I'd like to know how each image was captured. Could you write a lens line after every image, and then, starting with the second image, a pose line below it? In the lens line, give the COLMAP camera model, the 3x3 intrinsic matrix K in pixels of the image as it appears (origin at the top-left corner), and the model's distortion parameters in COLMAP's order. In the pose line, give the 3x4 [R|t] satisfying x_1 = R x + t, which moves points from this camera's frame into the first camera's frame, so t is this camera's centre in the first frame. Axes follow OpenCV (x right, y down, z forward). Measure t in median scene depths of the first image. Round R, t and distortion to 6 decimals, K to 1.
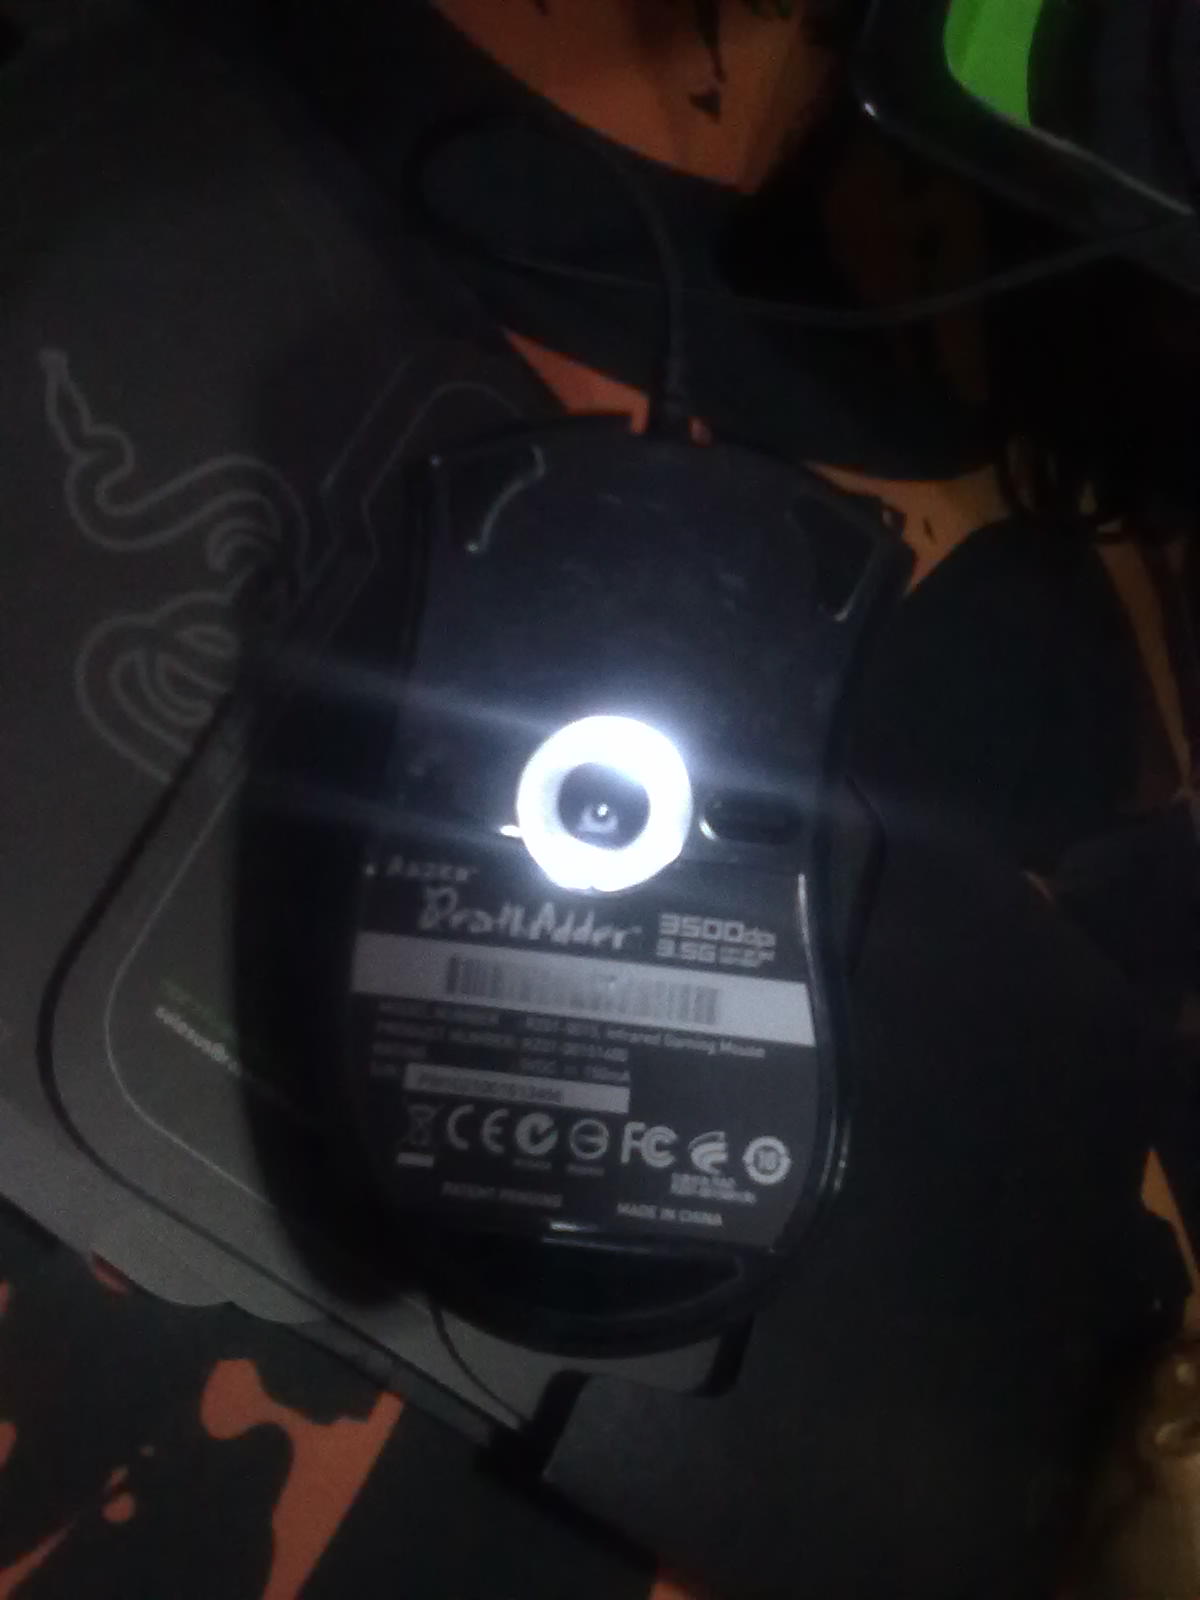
lens RADIAL K [[1497.7, 0, 601.6], [0, 1497.7, 801.1], [0, 0, 1]] dist [-0.016605, 0.000000]
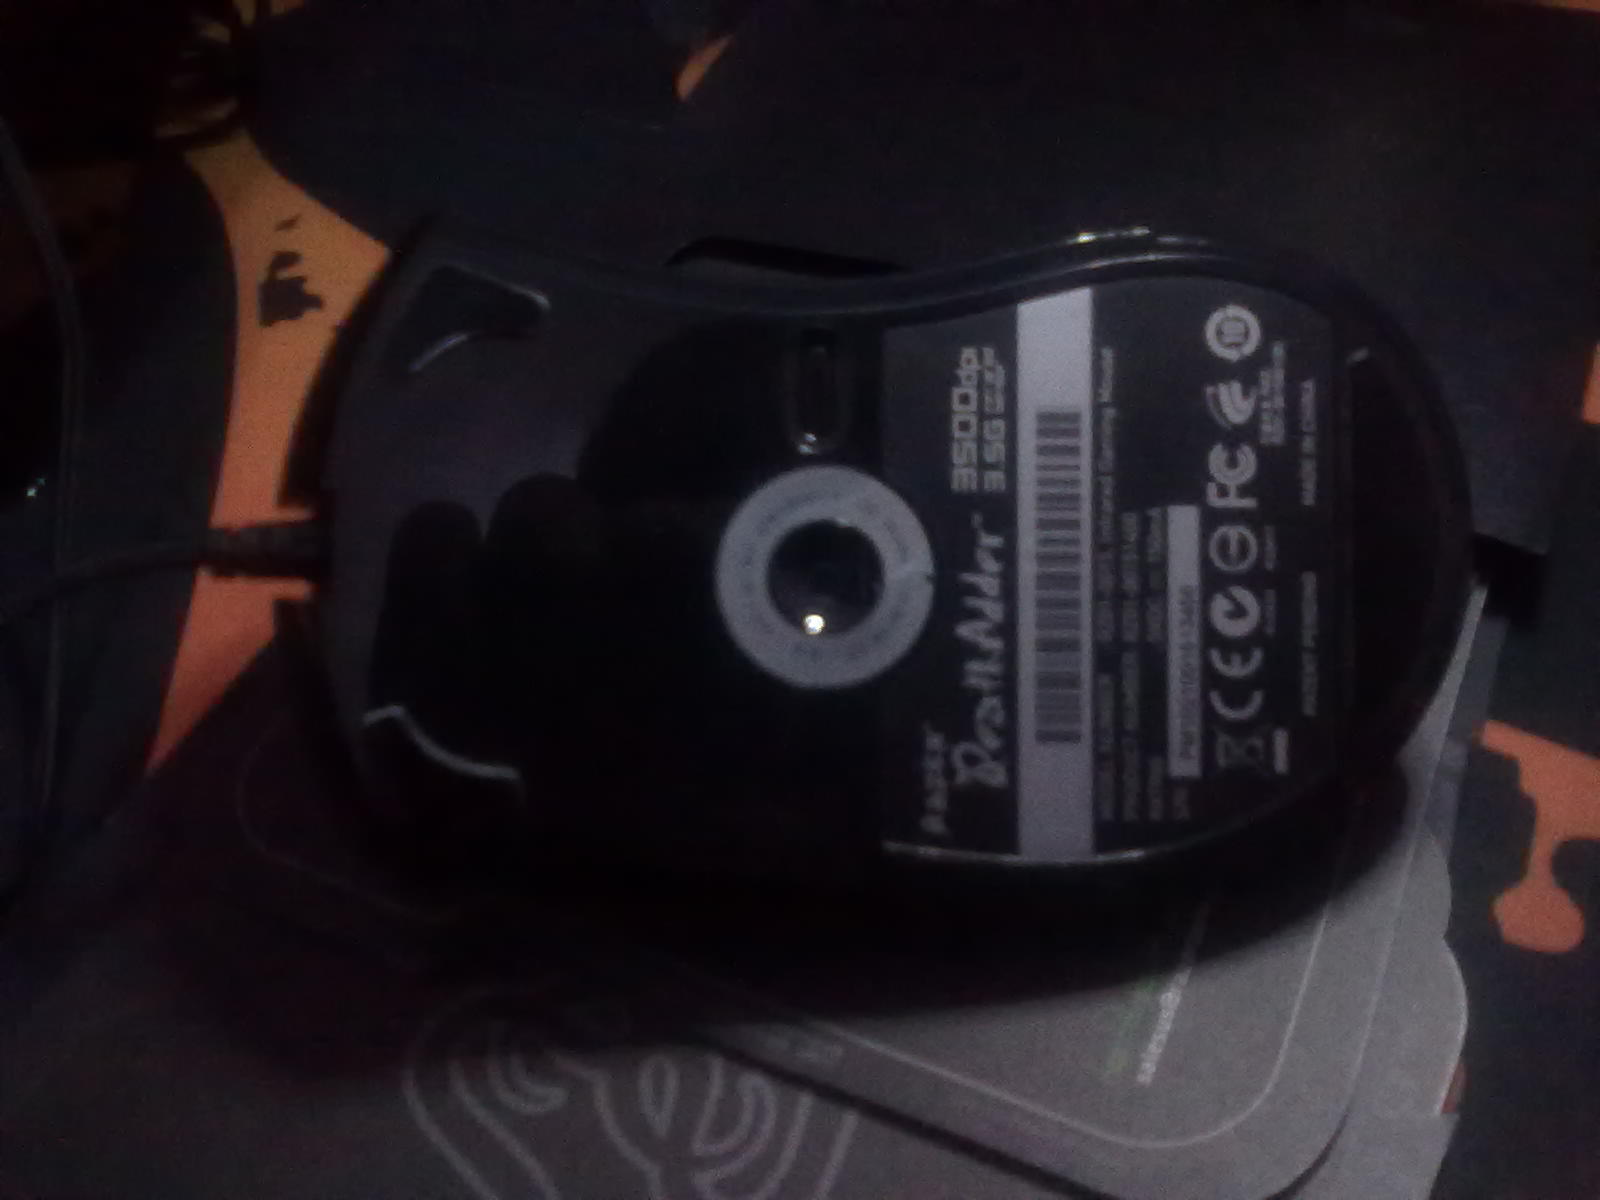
lens RADIAL K [[1497.7, 0, 799.3], [0, 1497.7, 600.2], [0, 0, 1]] dist [-0.016605, 0.000000]
pose [[-0.114106, -0.992430, -0.045415, 0.028175], [0.973732, -0.120789, 0.193018, -0.172062], [-0.197042, -0.022197, 0.980144, 0.228324]]
